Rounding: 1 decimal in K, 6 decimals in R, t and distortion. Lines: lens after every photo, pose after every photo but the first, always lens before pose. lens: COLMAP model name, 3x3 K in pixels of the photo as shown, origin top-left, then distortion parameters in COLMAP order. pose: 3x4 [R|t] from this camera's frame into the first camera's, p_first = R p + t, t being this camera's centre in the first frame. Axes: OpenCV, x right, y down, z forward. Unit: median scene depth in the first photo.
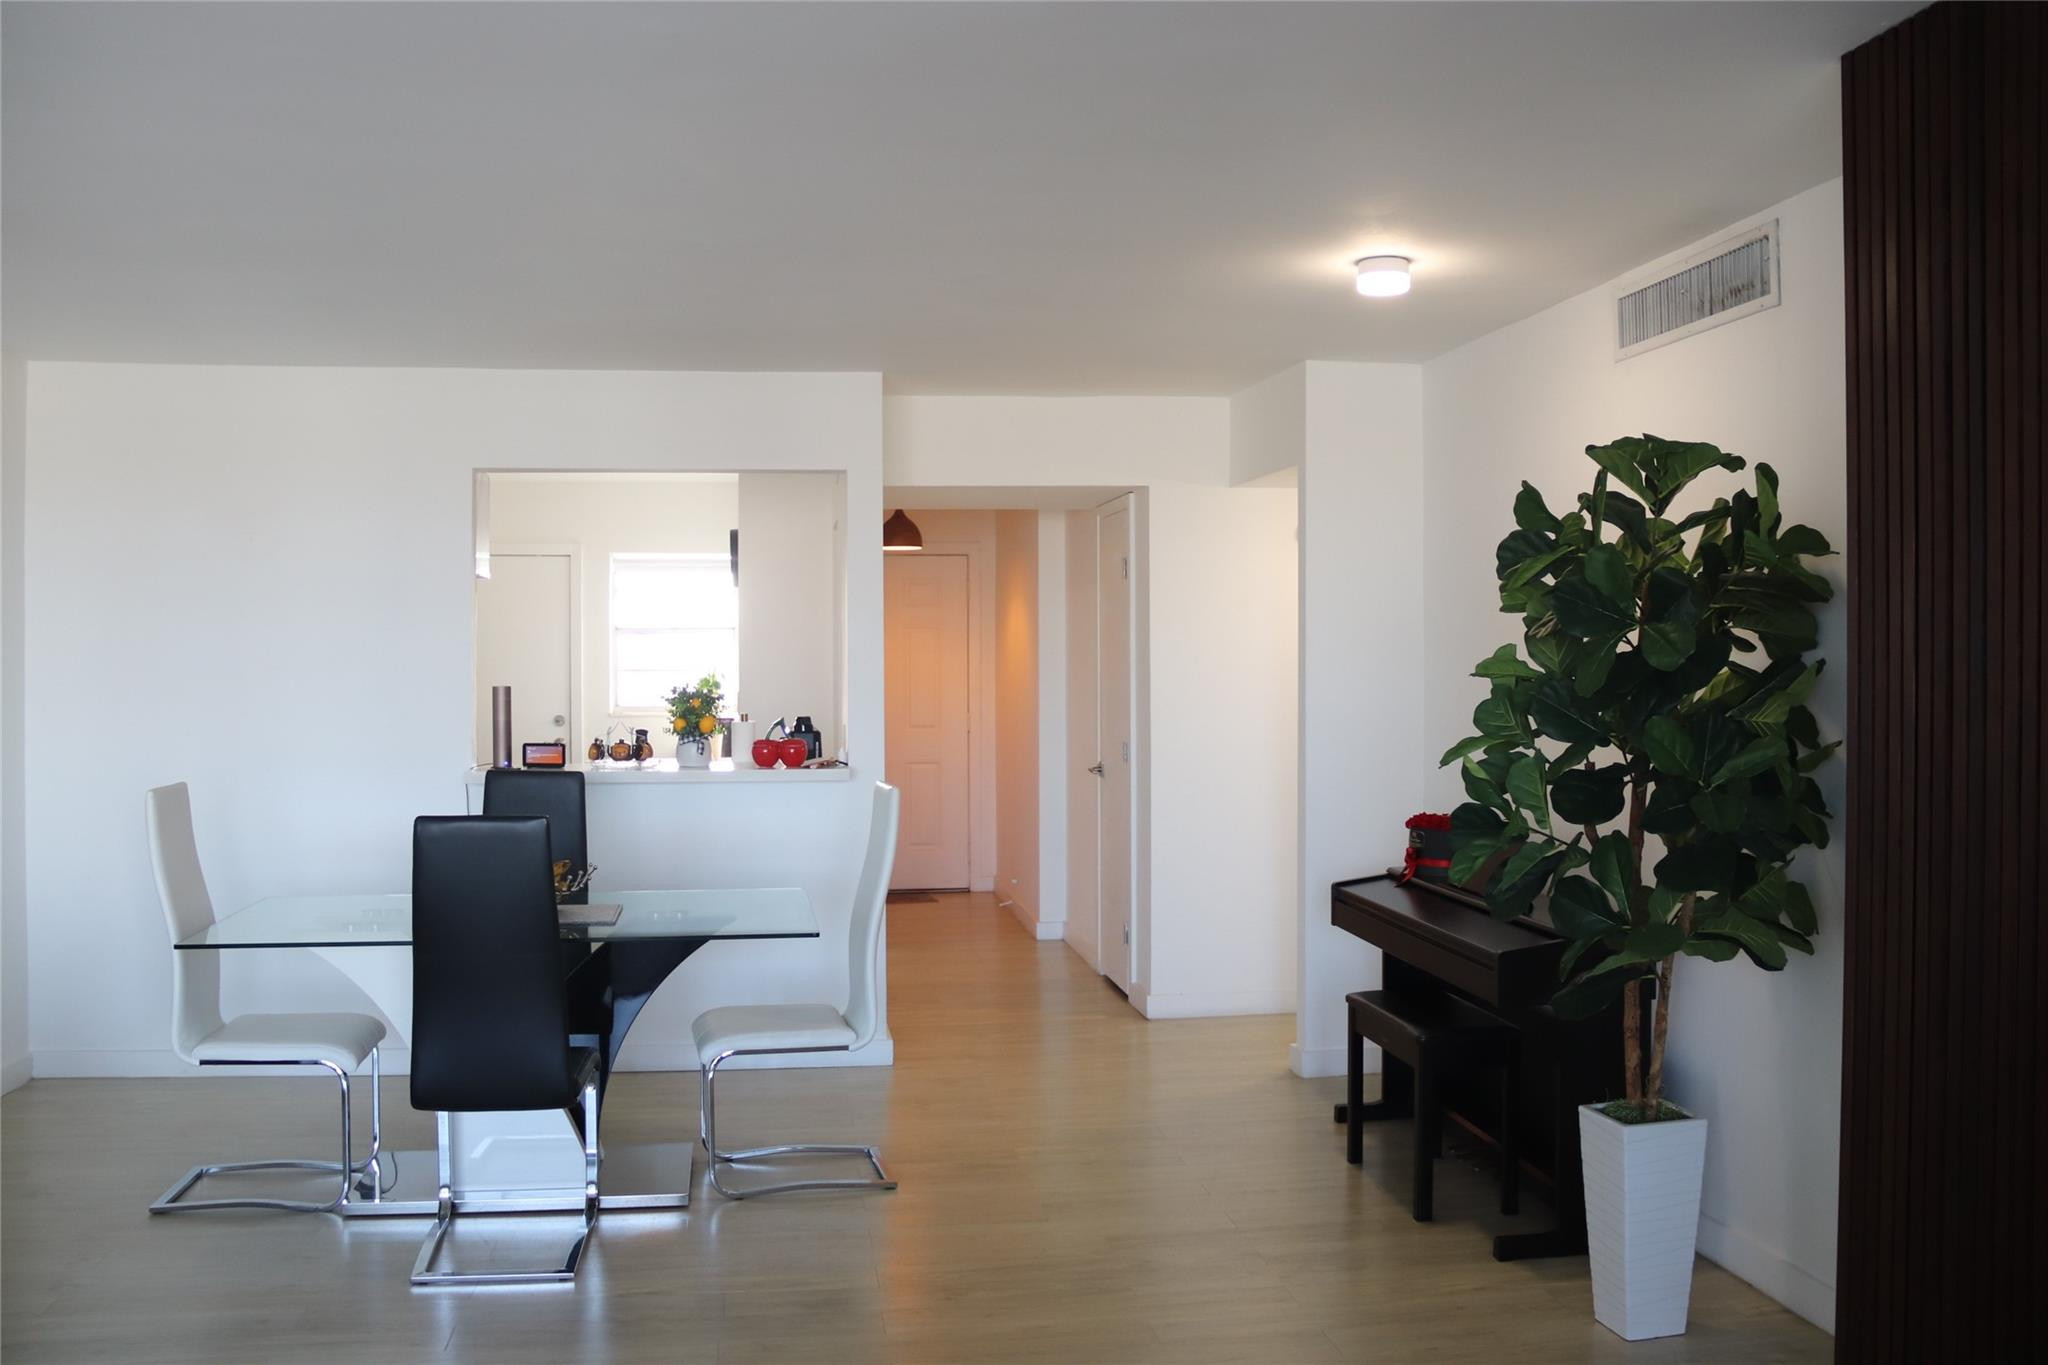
lens RADIAL K [[1824.9, 0, 993.6], [0, 1824.9, 691.6], [0, 0, 1]] dist [-0.143036, 0.129171]
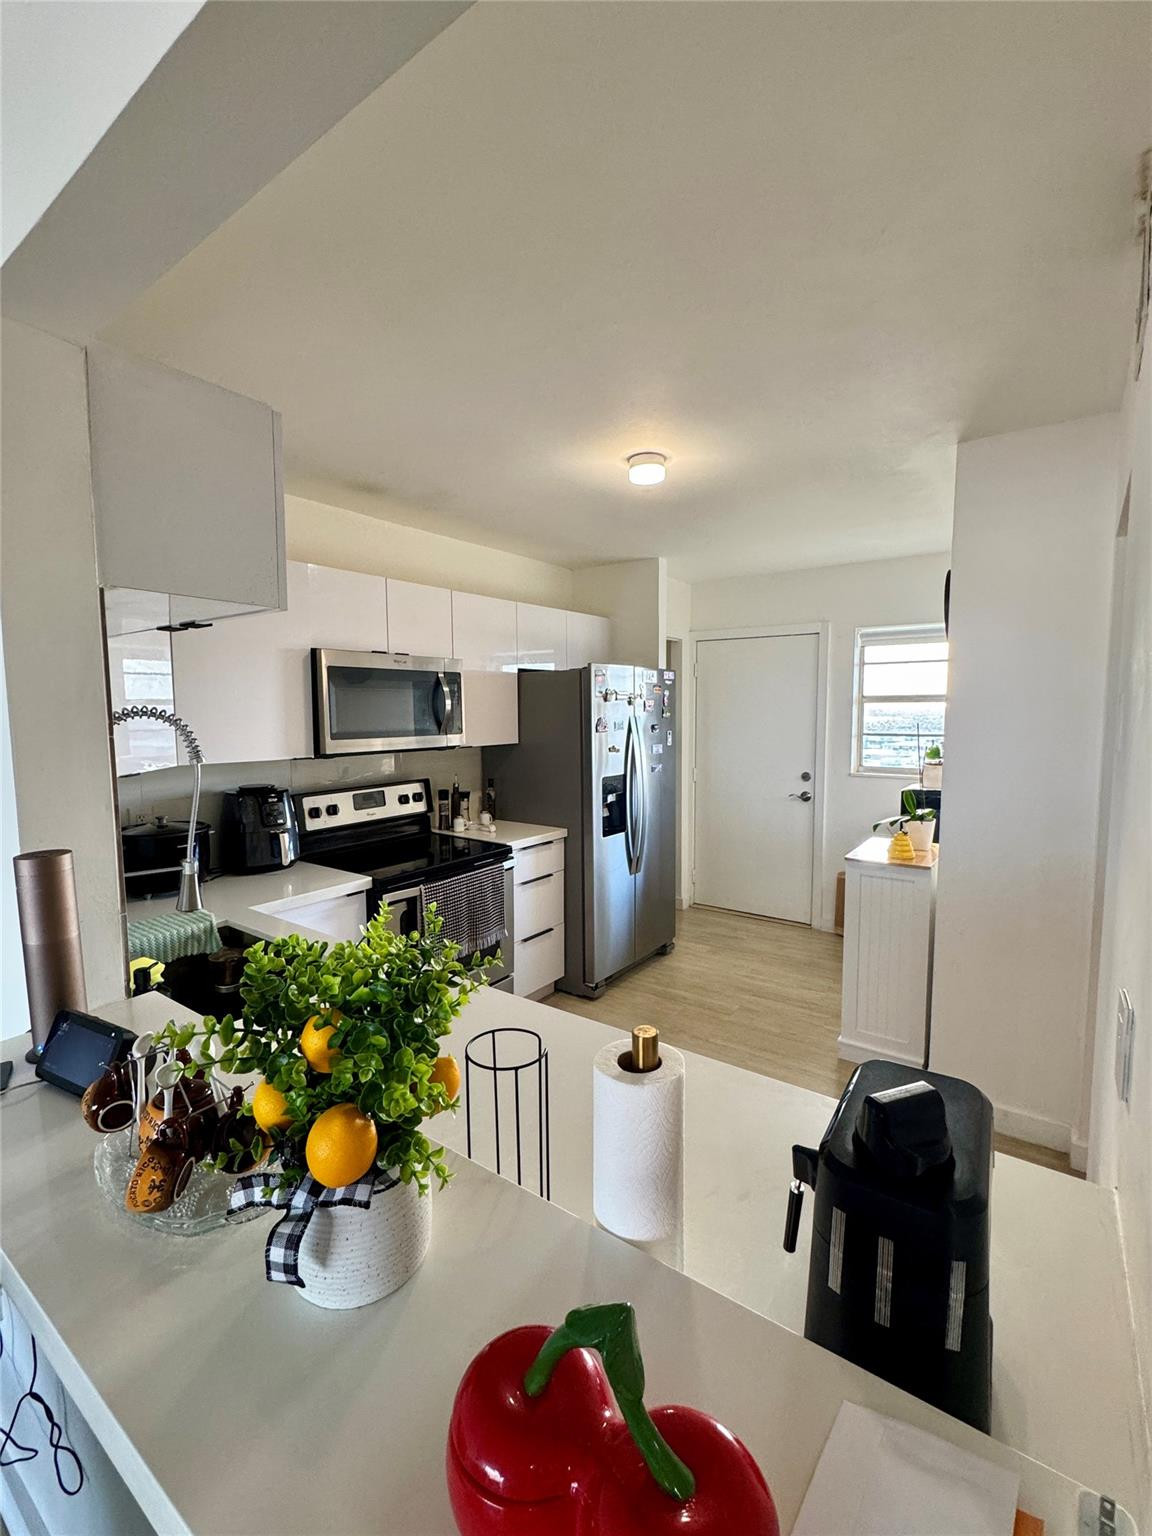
lens RADIAL K [[676.8, 0, 581.4], [0, 676.8, 770.1], [0, 0, 1]] dist [-0.005526, 0.000998]
pose [[0.736563, 0.060808, -0.673630, -0.086888], [-0.008176, 0.996678, 0.081029, -0.038247], [0.676319, -0.054175, 0.734614, 0.979887]]
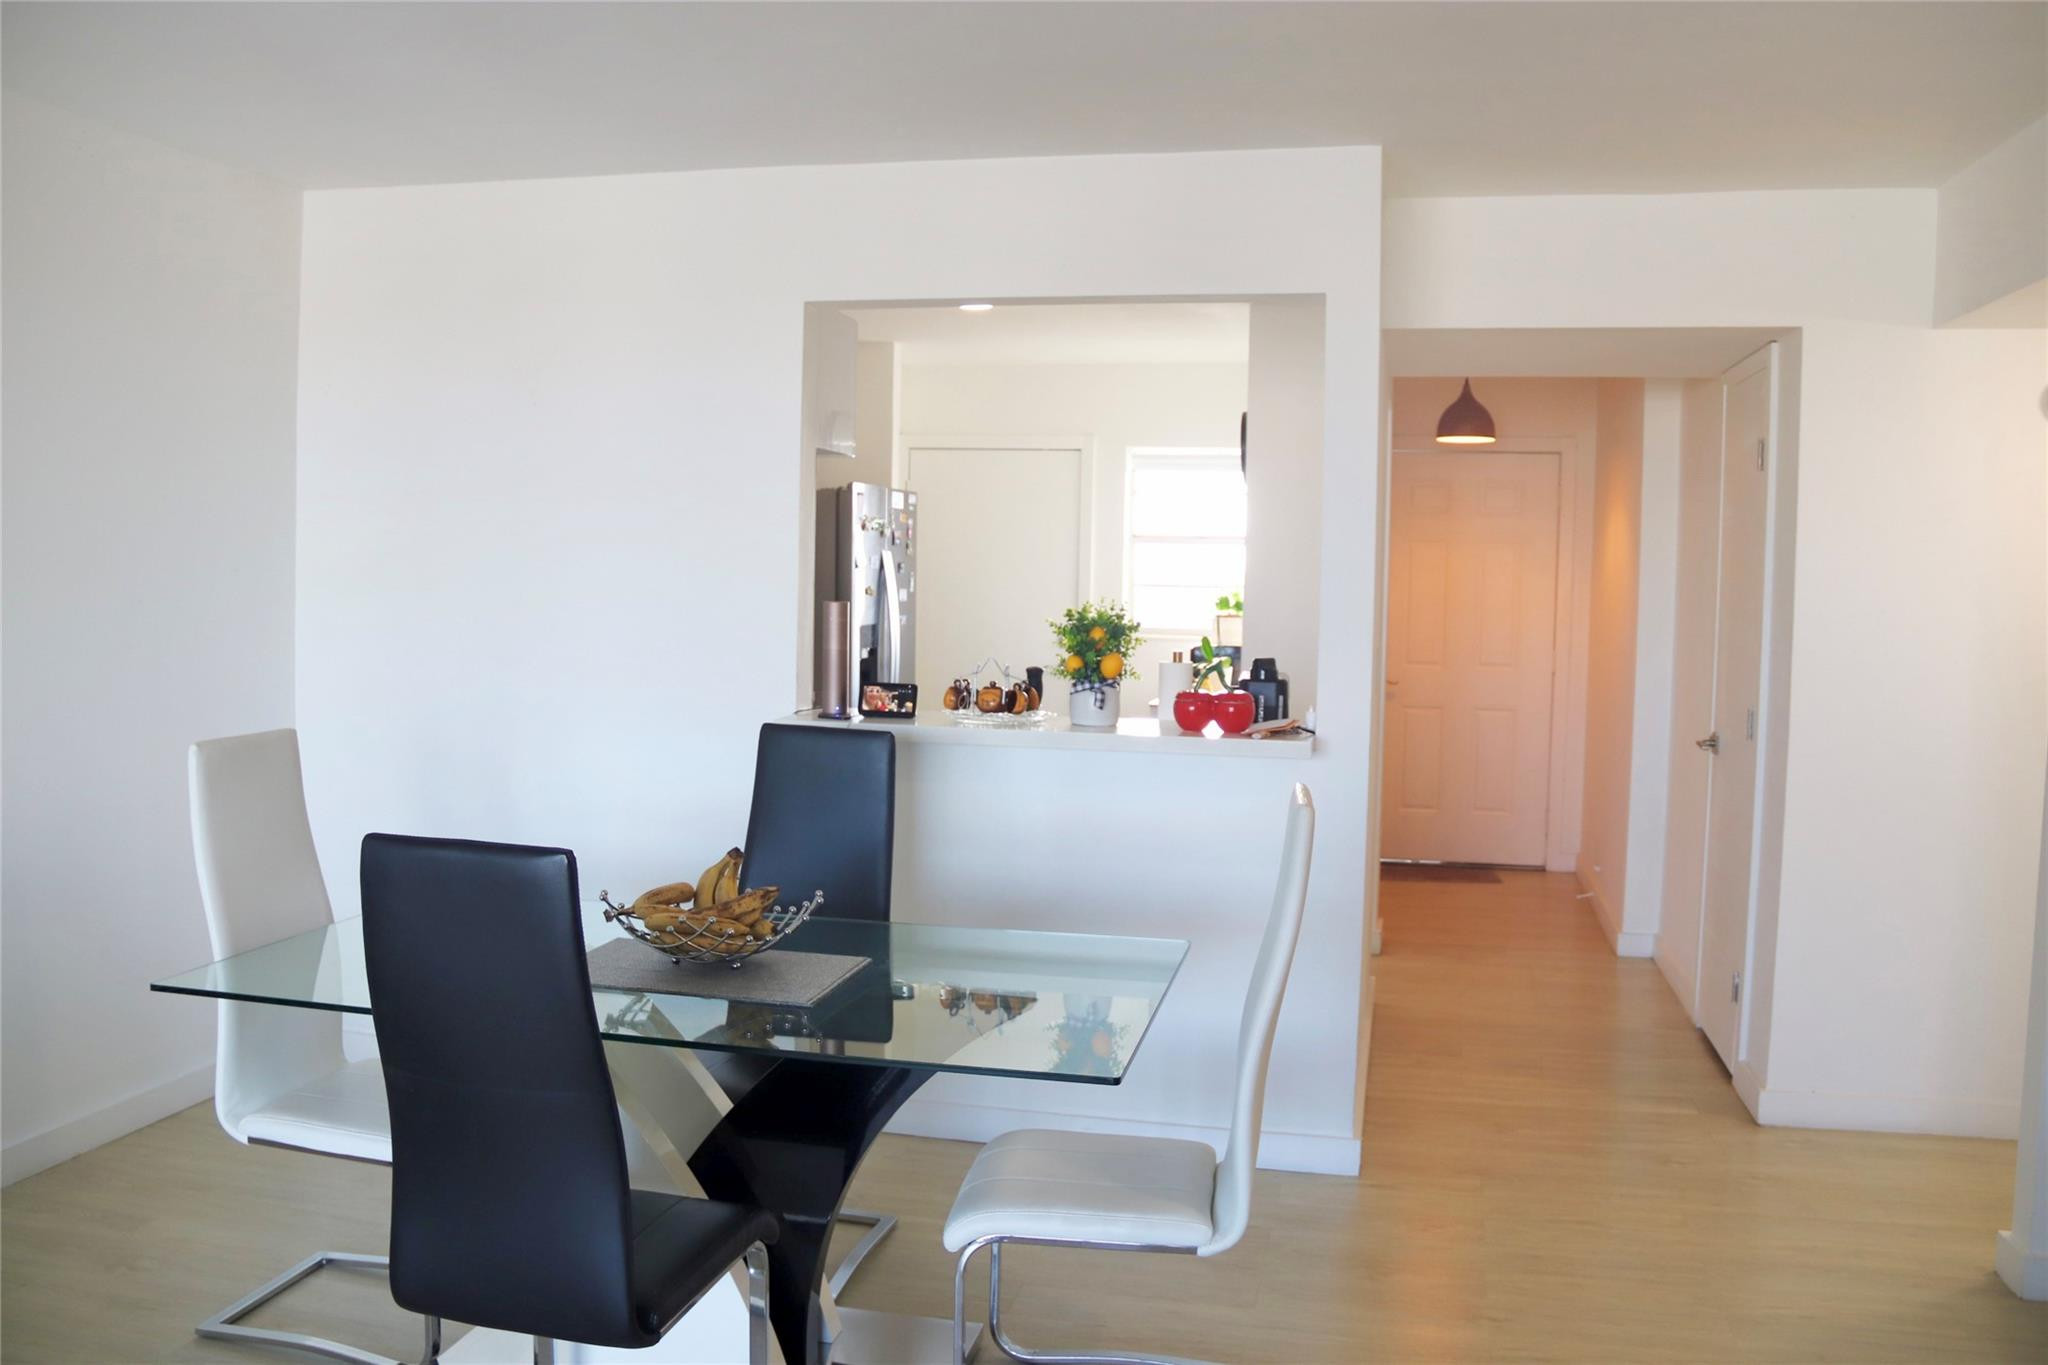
lens RADIAL K [[1713.6, 0, 1006.9], [0, 1713.6, 690.9], [0, 0, 1]] dist [-0.136804, 0.029960]
pose [[0.937650, 0.046041, -0.344518, 0.030570], [-0.029264, 0.998126, 0.053742, -0.006359], [0.346346, -0.040309, 0.937240, 0.374402]]
